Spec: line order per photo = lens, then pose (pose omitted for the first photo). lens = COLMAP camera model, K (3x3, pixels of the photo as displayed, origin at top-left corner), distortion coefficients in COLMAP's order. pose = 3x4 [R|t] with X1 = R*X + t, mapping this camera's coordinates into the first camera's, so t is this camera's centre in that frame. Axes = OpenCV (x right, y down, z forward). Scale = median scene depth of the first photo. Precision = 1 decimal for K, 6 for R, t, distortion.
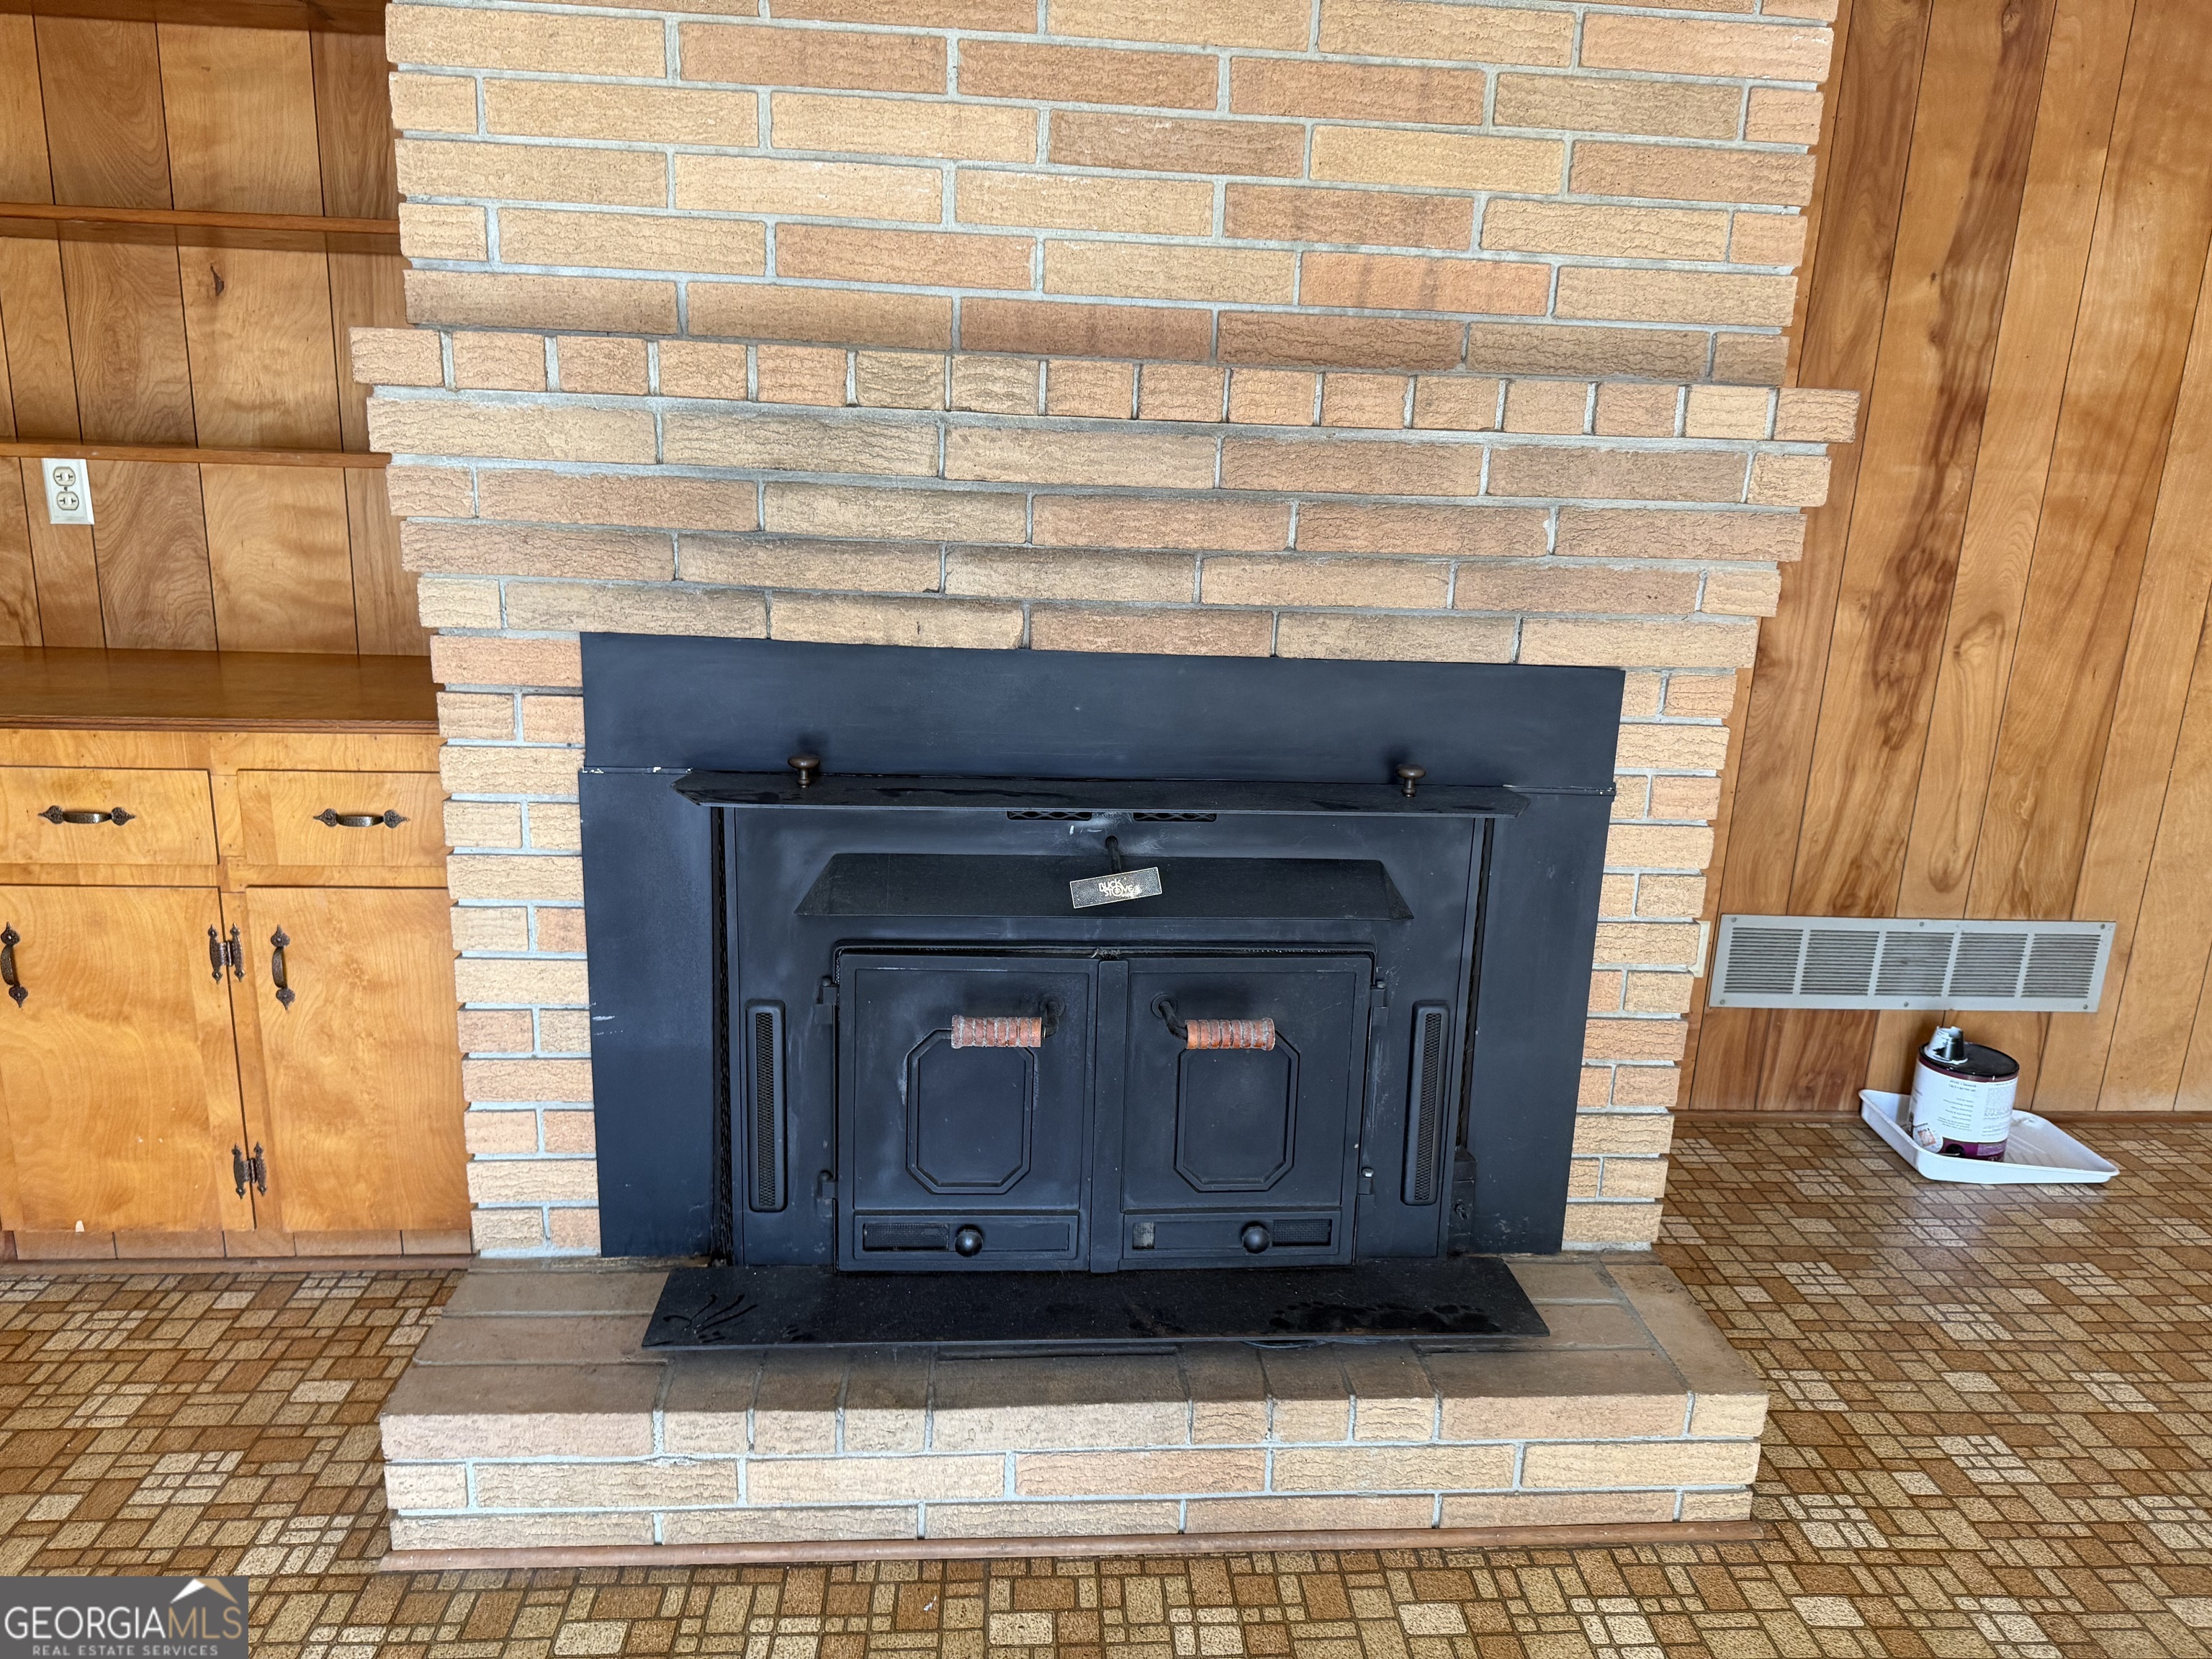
lens RADIAL K [[1536.3, 0, 1111.0], [0, 1536.3, 862.8], [0, 0, 1]] dist [0.026455, -0.049093]
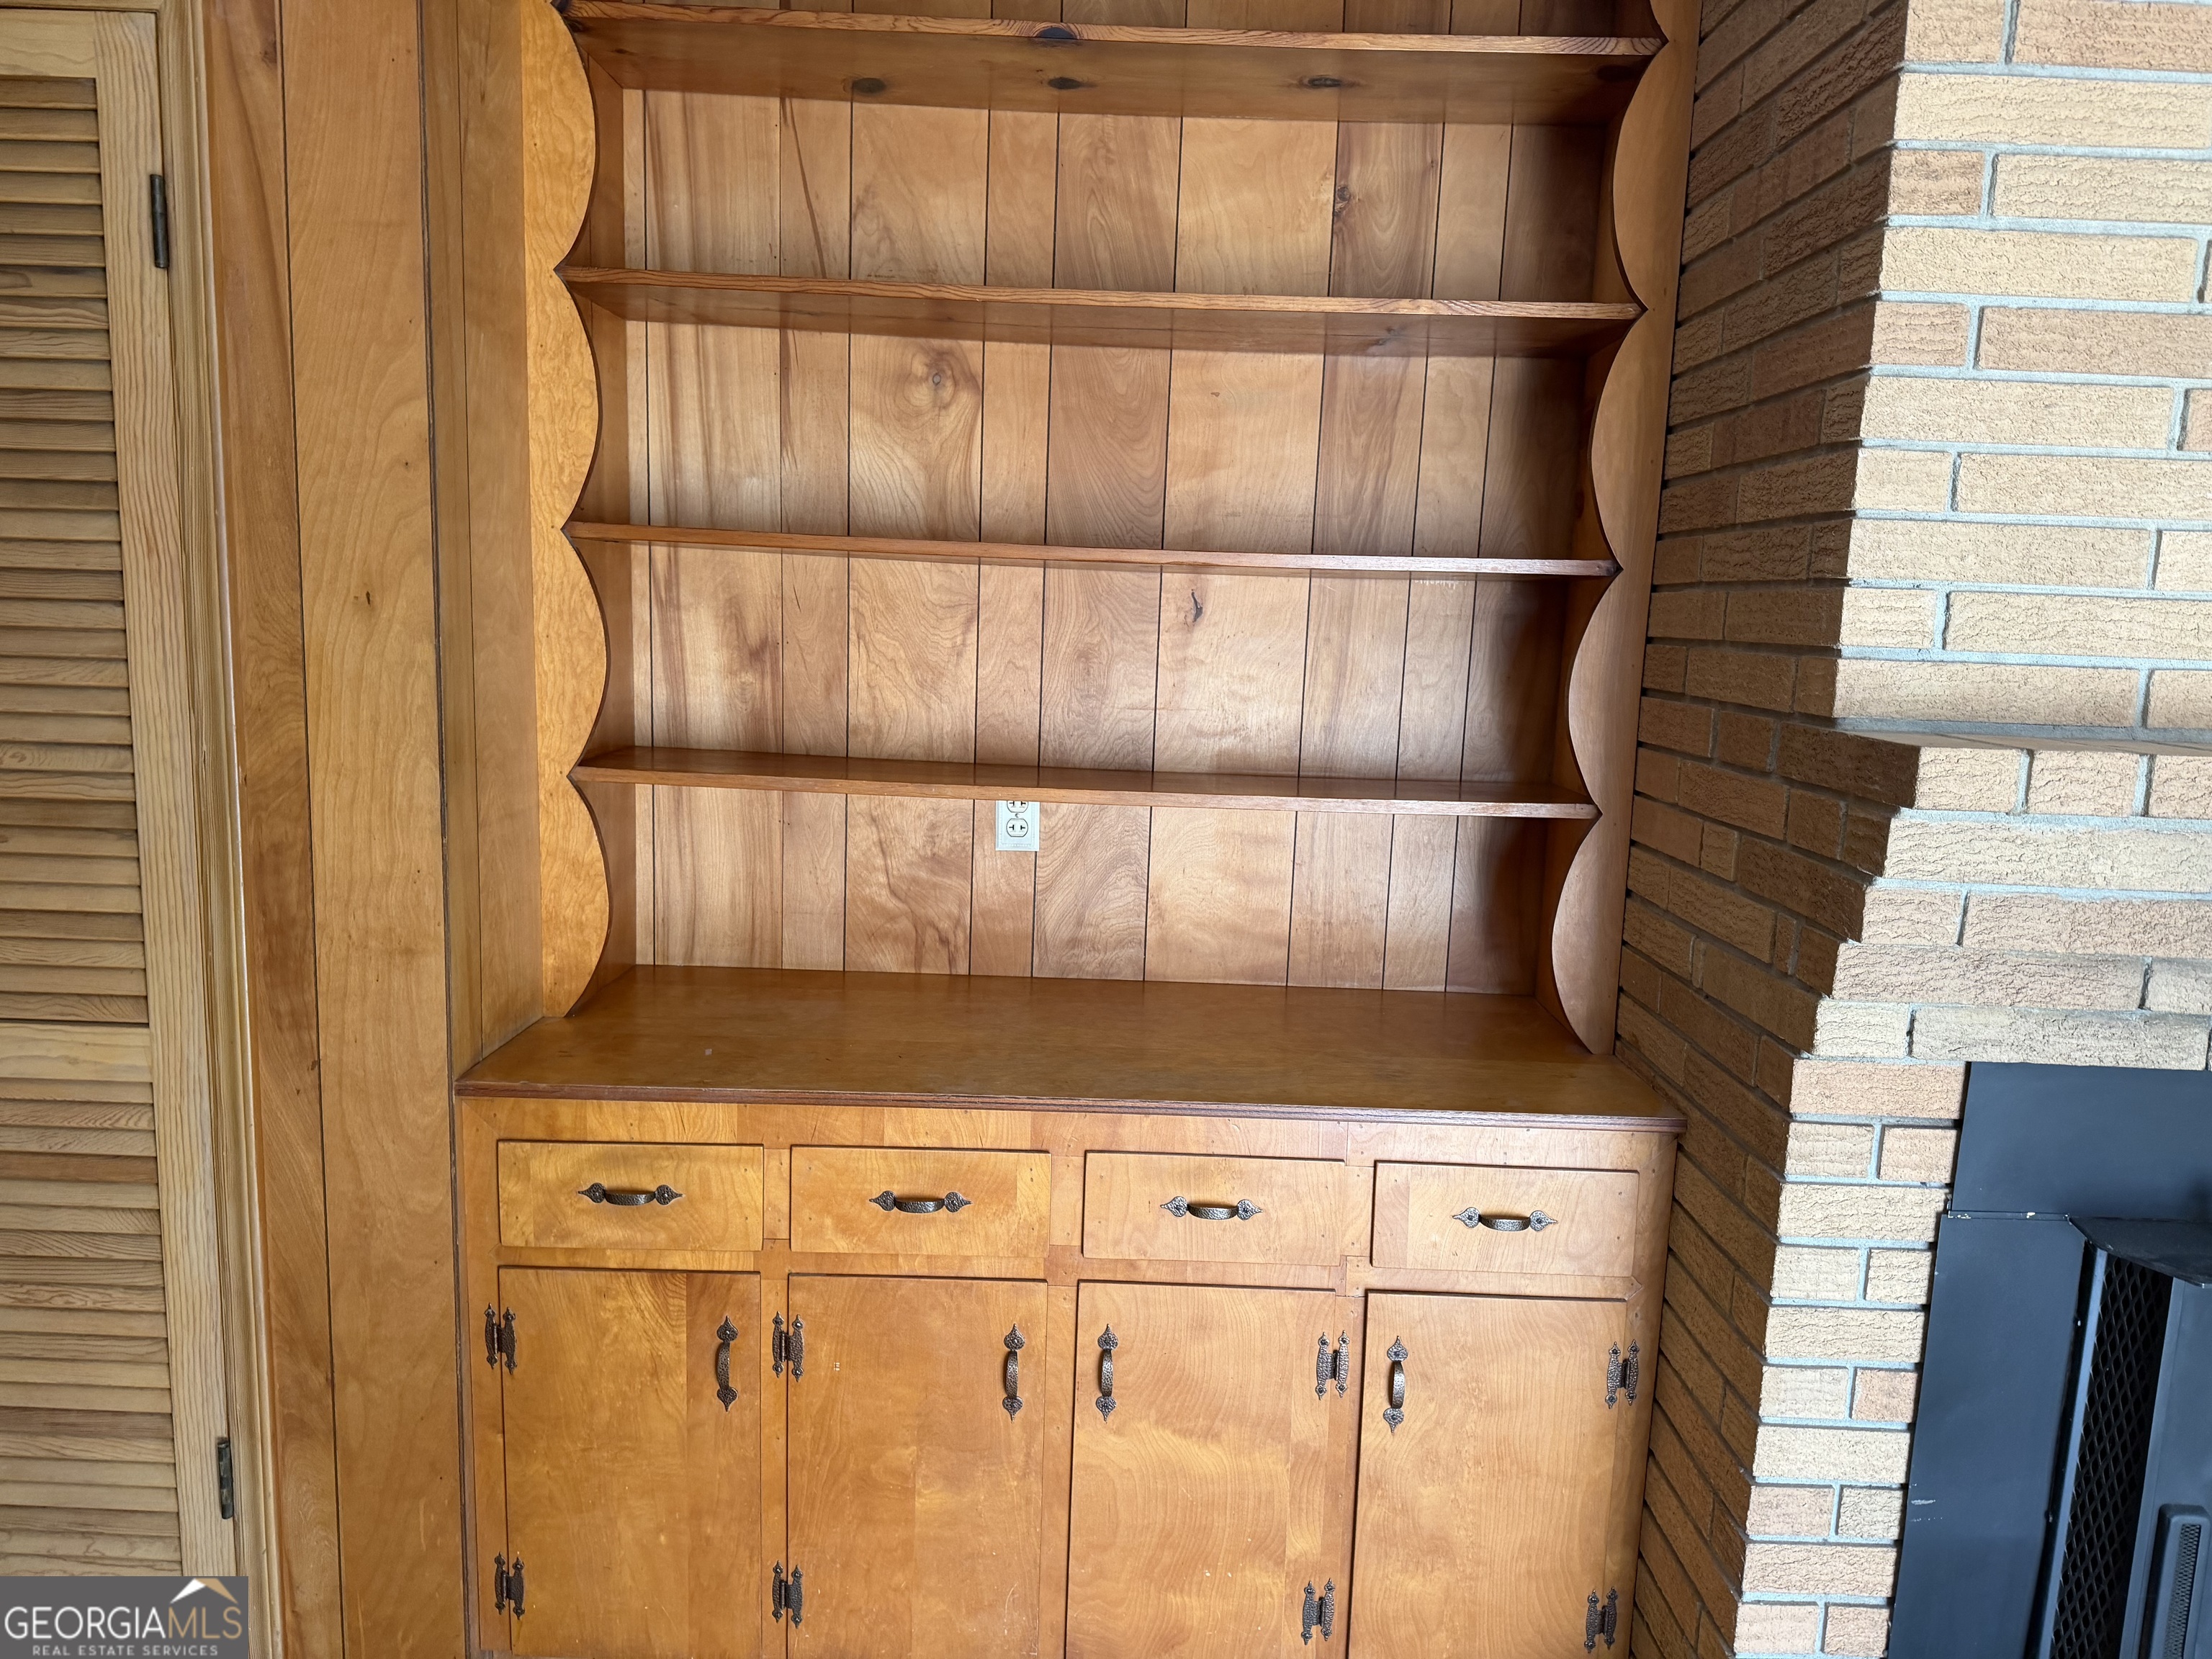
lens RADIAL K [[1536.3, 0, 1111.0], [0, 1536.3, 862.8], [0, 0, 1]] dist [0.026455, -0.049093]
pose [[0.993370, 0.008100, -0.114673, -0.598311], [-0.021254, 0.993259, -0.113954, -0.124004], [0.112977, 0.115636, 0.986846, 0.073286]]
